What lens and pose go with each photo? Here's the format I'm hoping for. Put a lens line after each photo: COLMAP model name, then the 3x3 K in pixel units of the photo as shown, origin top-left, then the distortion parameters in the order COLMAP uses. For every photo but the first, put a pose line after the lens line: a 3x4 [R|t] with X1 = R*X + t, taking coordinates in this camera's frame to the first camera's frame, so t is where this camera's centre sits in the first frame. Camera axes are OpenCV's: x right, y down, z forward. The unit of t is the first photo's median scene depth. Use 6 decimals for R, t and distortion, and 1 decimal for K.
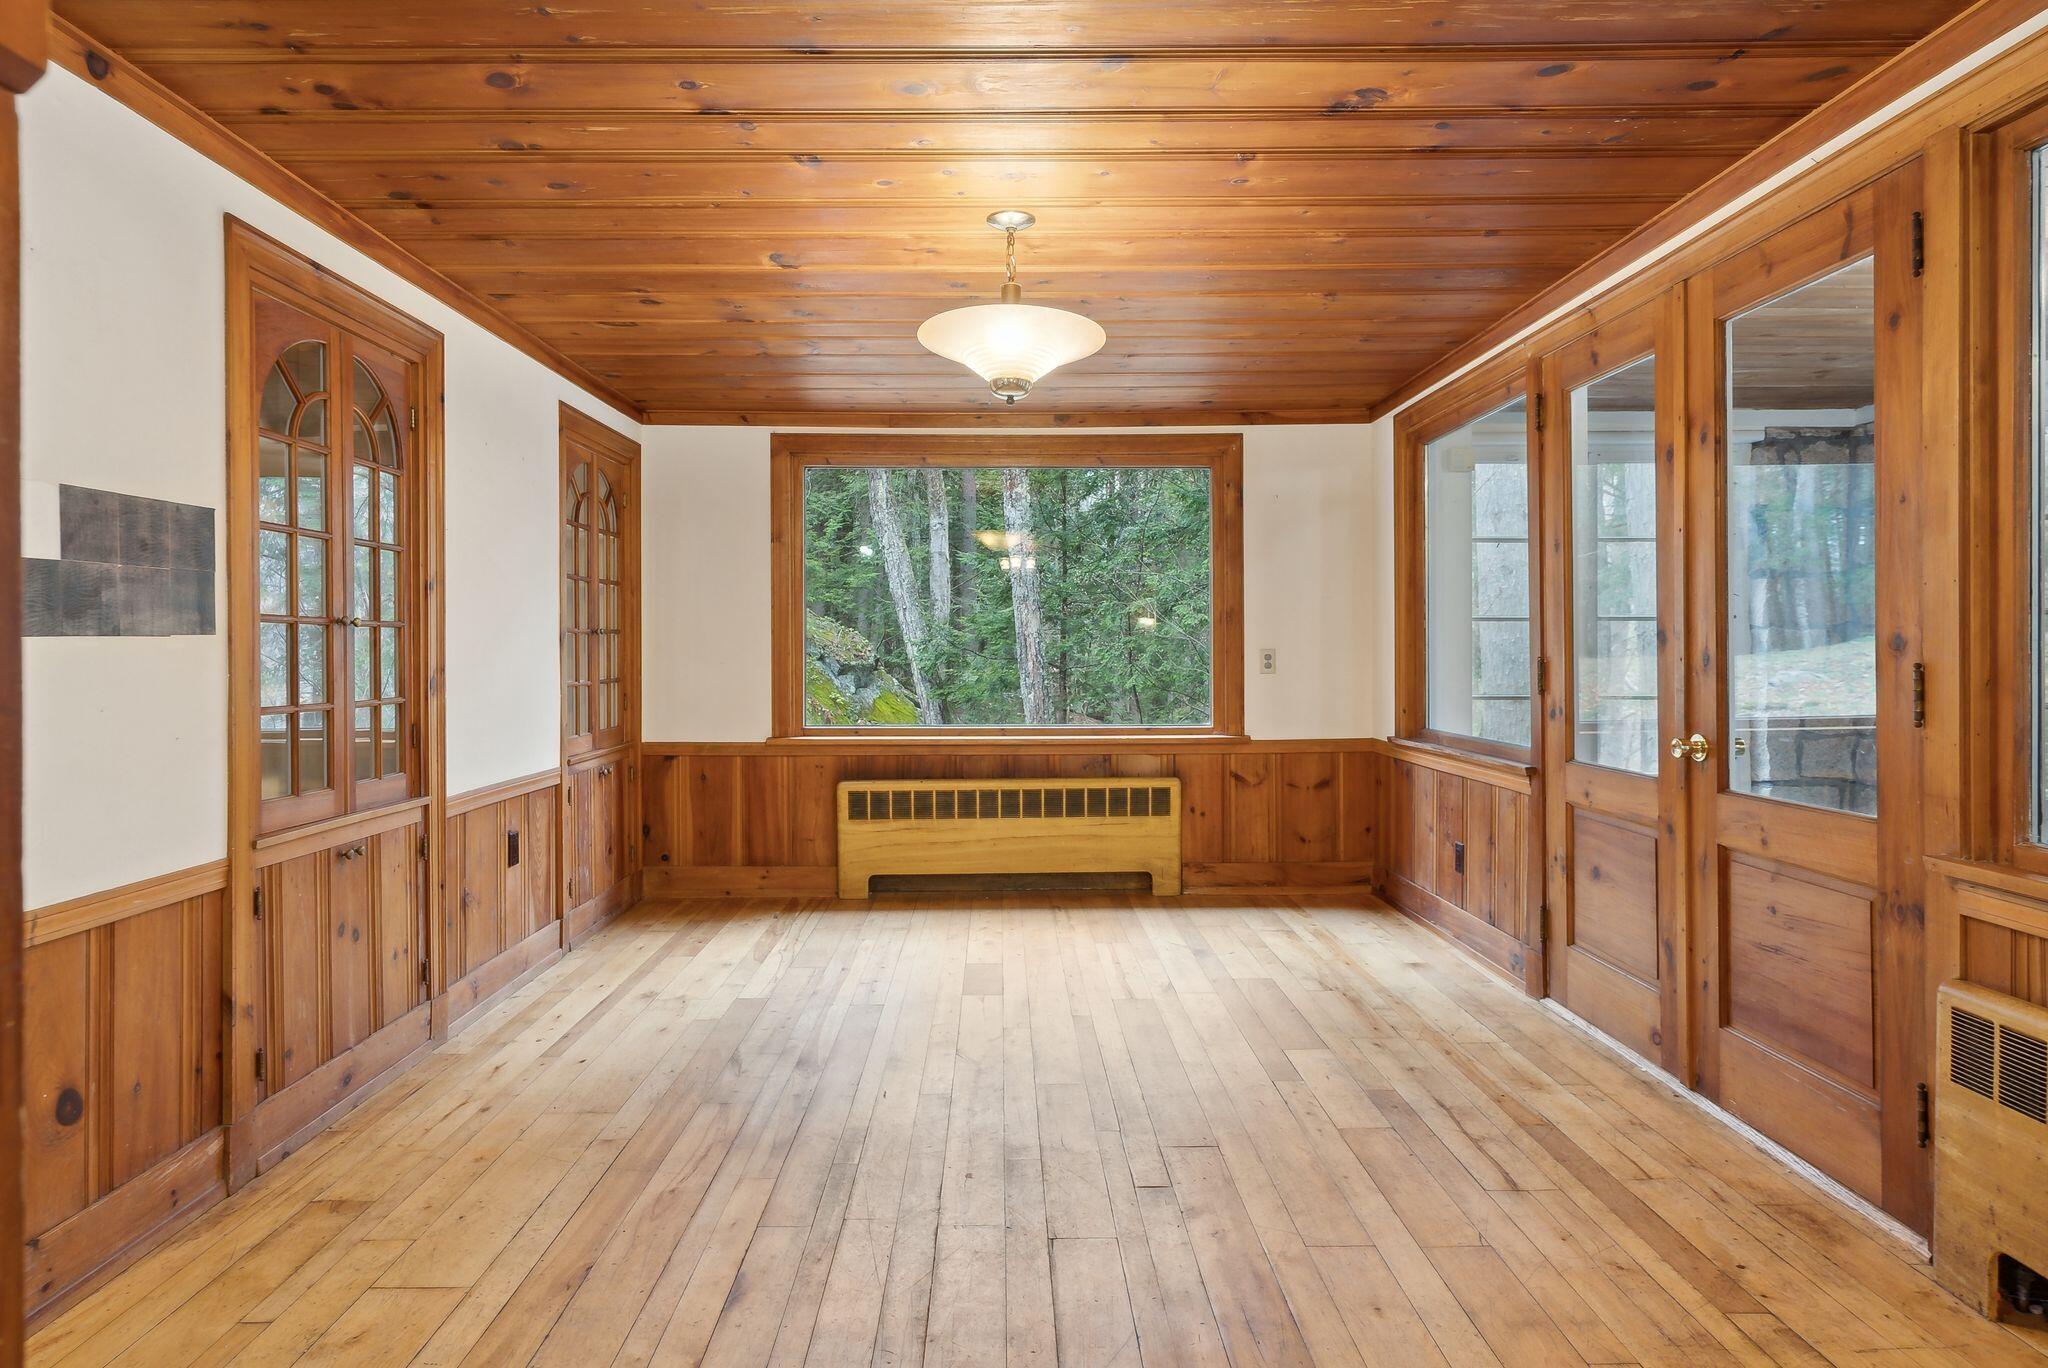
lens RADIAL K [[1205.2, 0, 1003.8], [0, 1205.2, 648.3], [0, 0, 1]] dist [-0.003827, -0.000357]
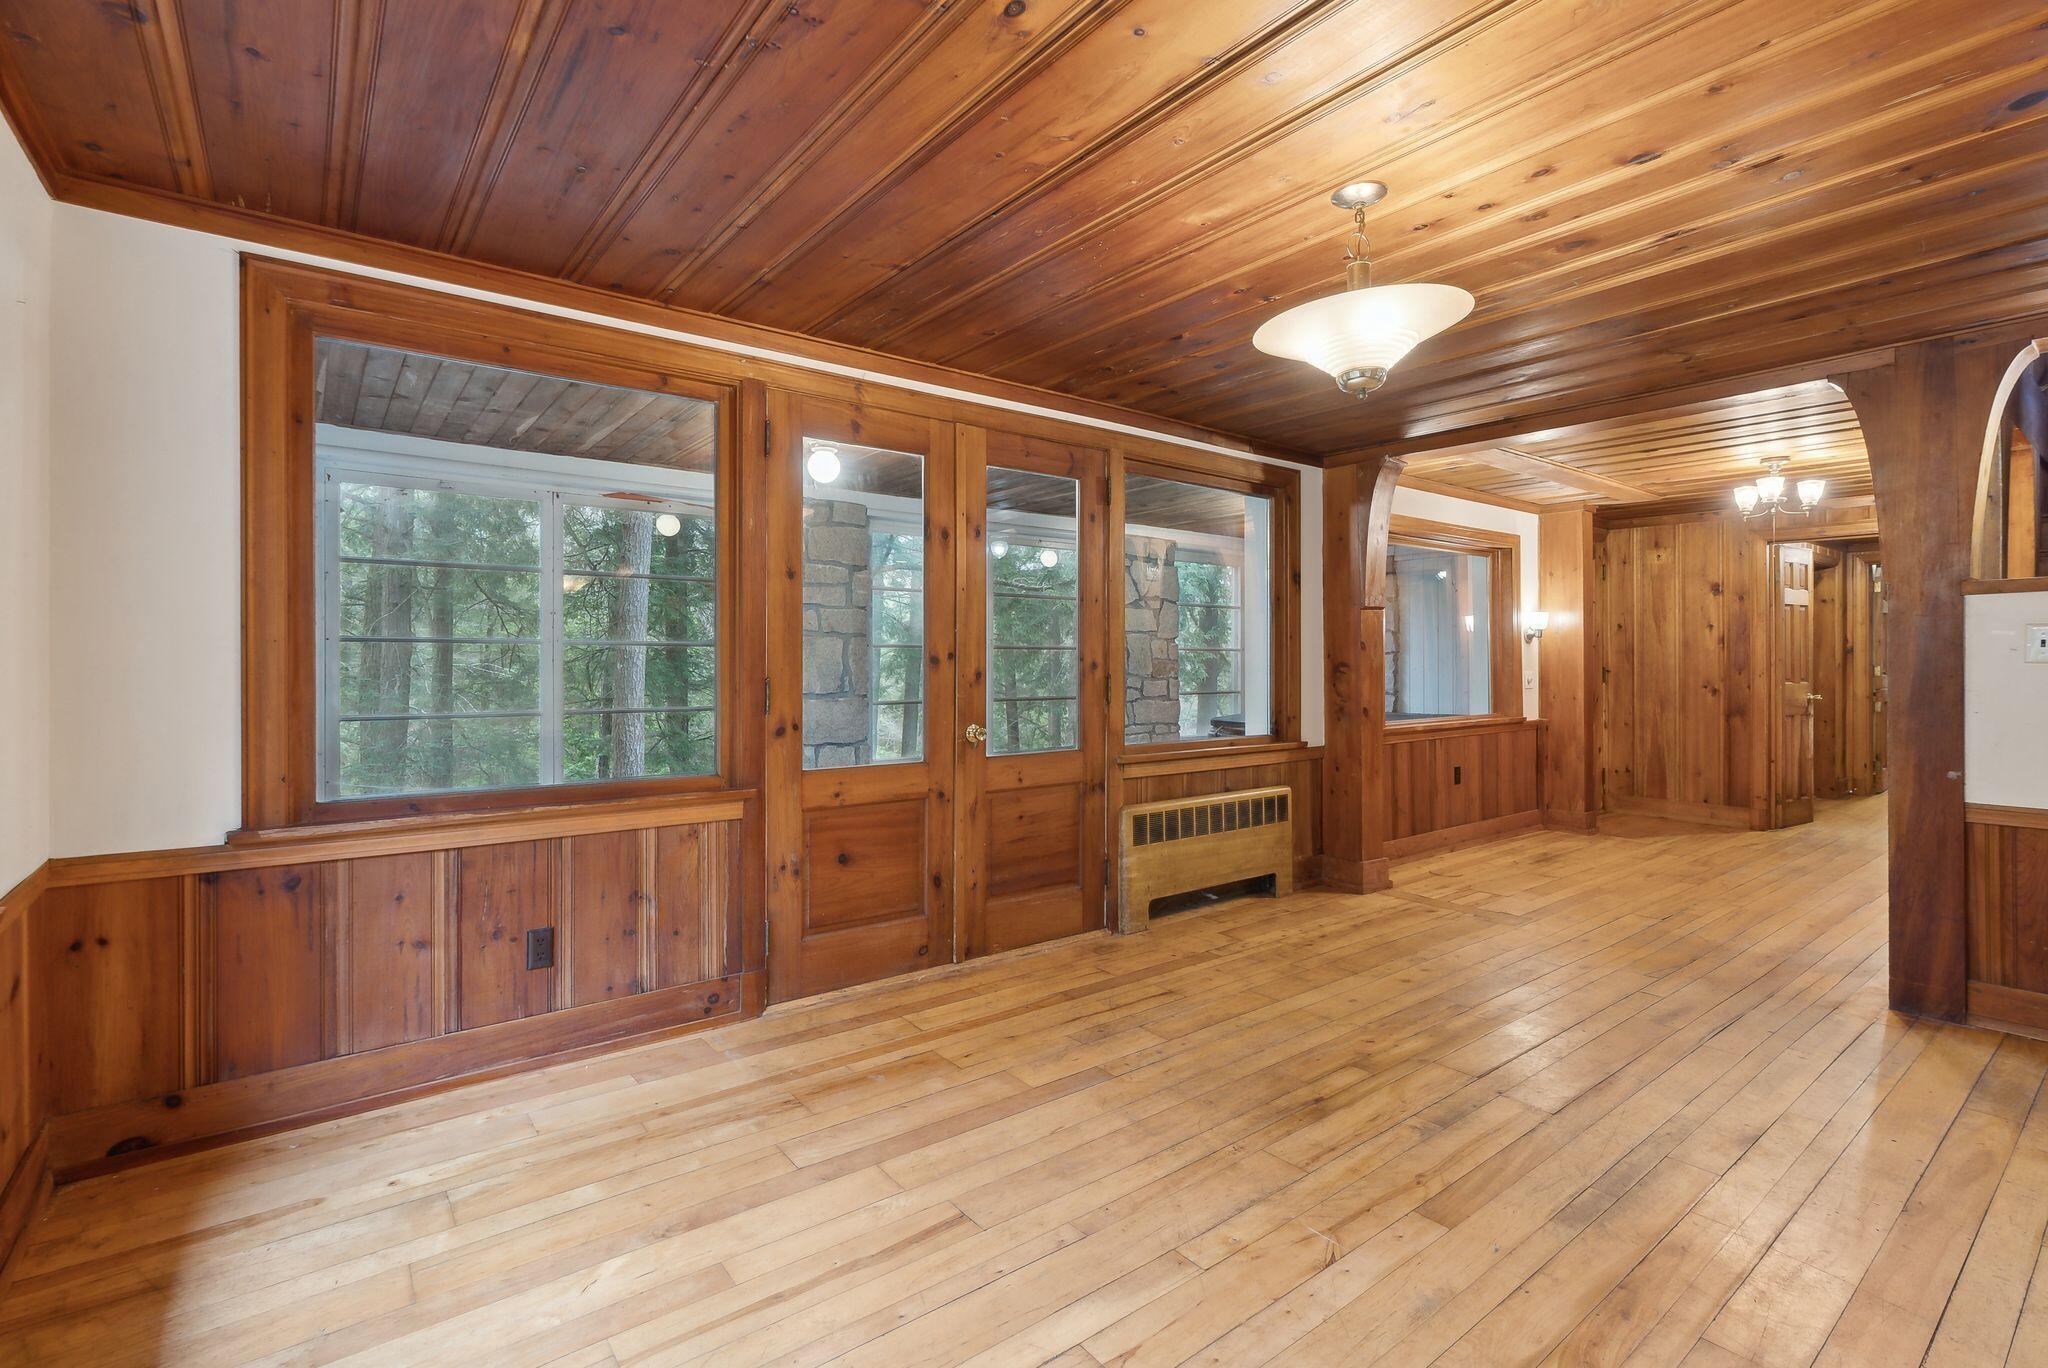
lens RADIAL K [[940.6, 0, 1021.4], [0, 940.6, 672.3], [0, 0, 1]] dist [-0.001632, 0.001726]
pose [[-0.617208, -0.002373, 0.786796, -0.216026], [0.002842, 0.999982, 0.005246, -0.000695], [-0.786795, 0.005474, -0.617190, 0.899472]]
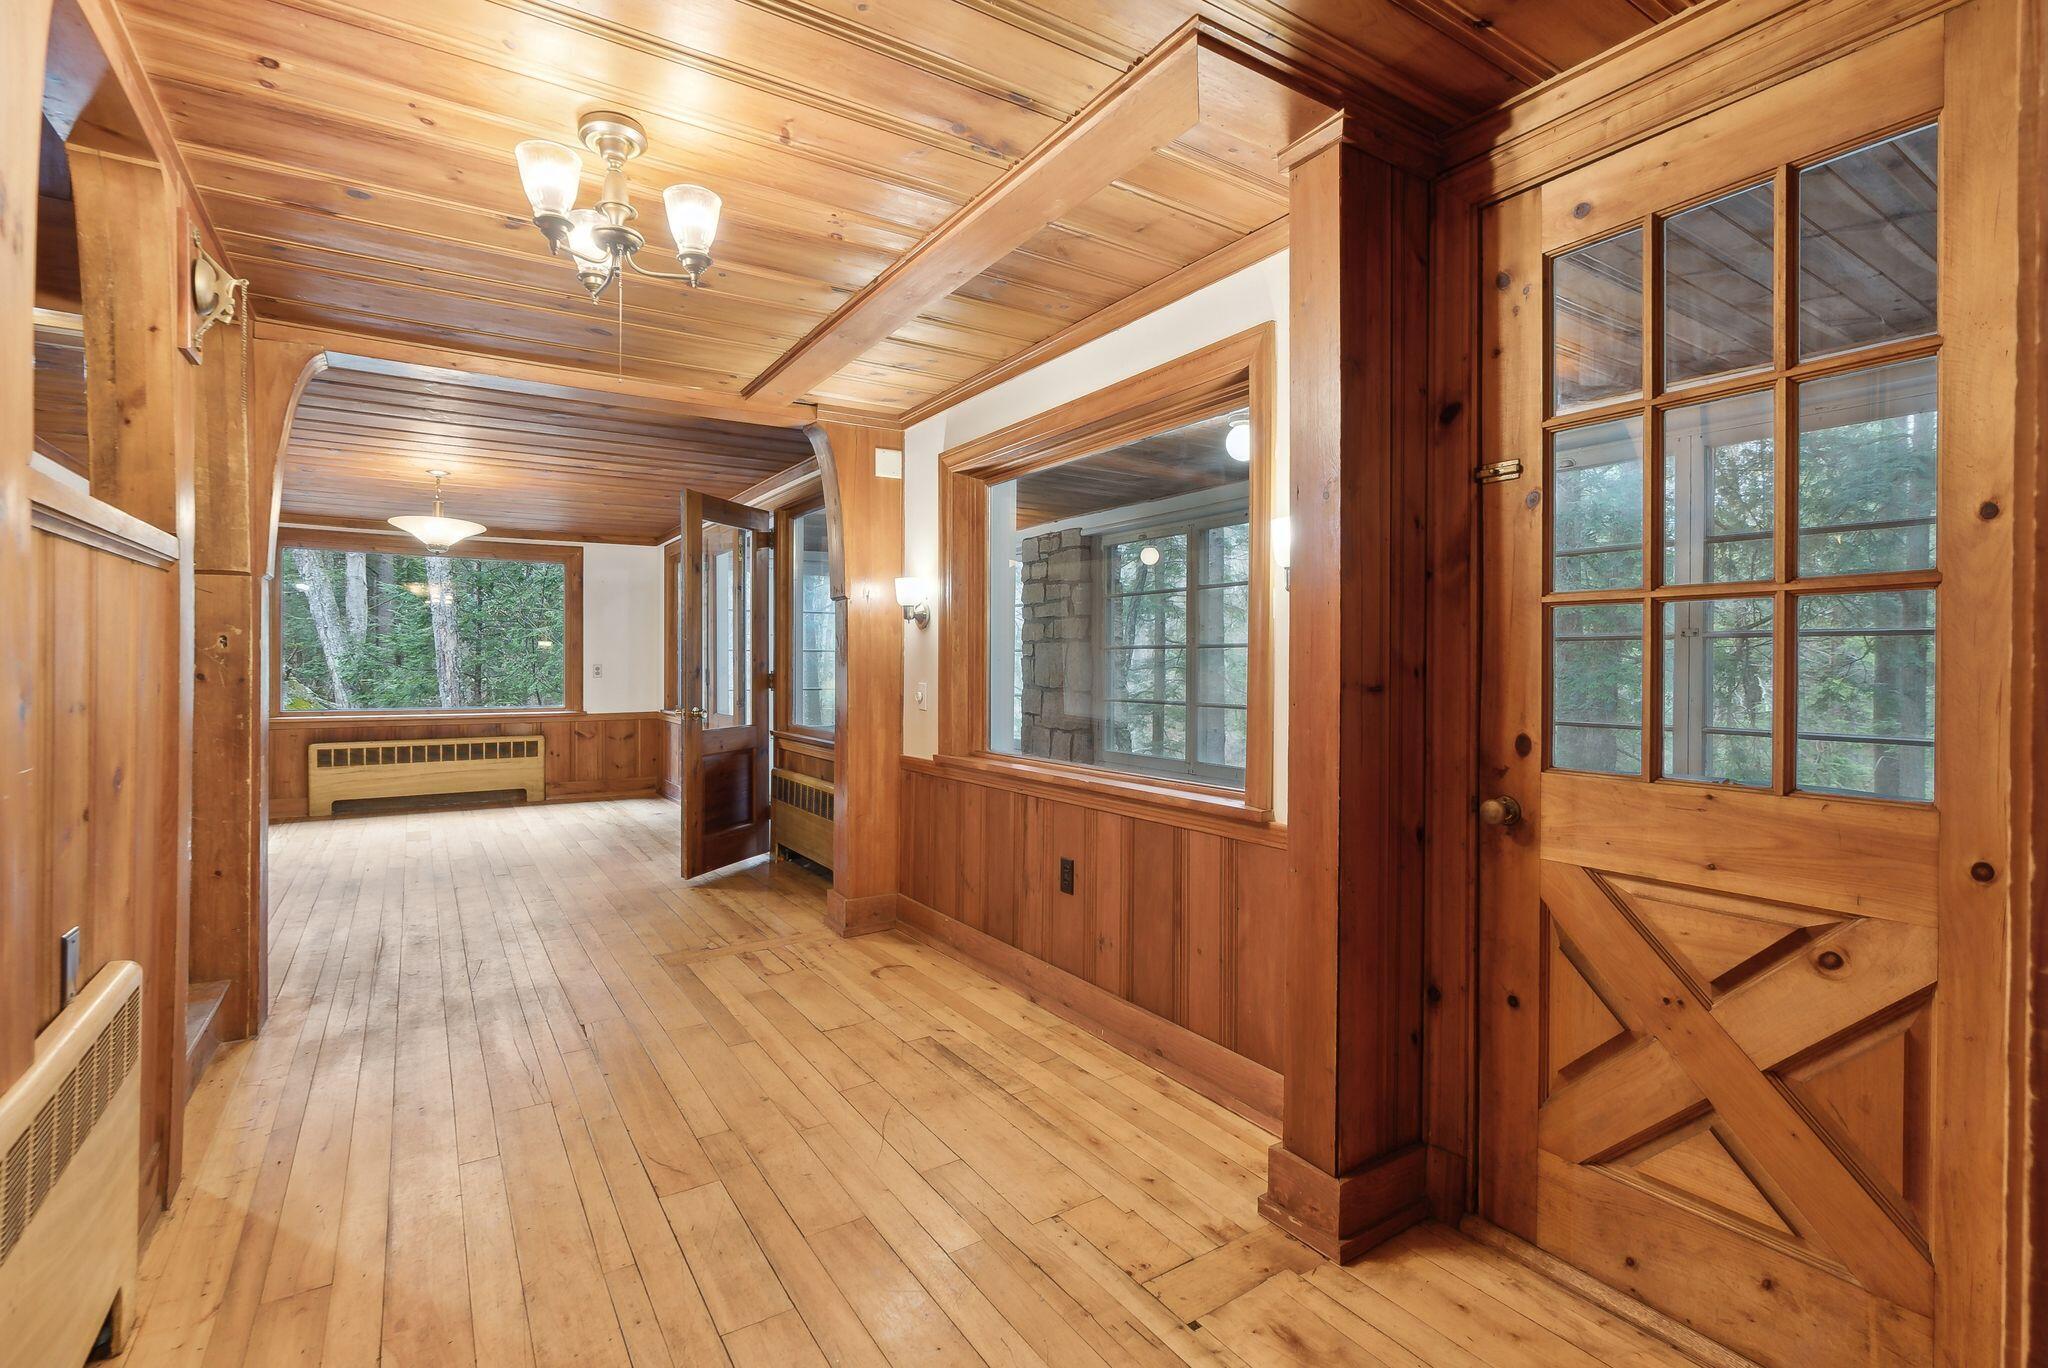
lens RADIAL K [[965.4, 0, 1031.8], [0, 965.4, 670.5], [0, 0, 1]] dist [-0.008110, -0.000305]
pose [[0.843656, 0.004309, 0.536867, -0.012041], [-0.008142, 0.999955, 0.004769, -0.002053], [-0.536823, -0.008395, 0.843653, -0.609338]]
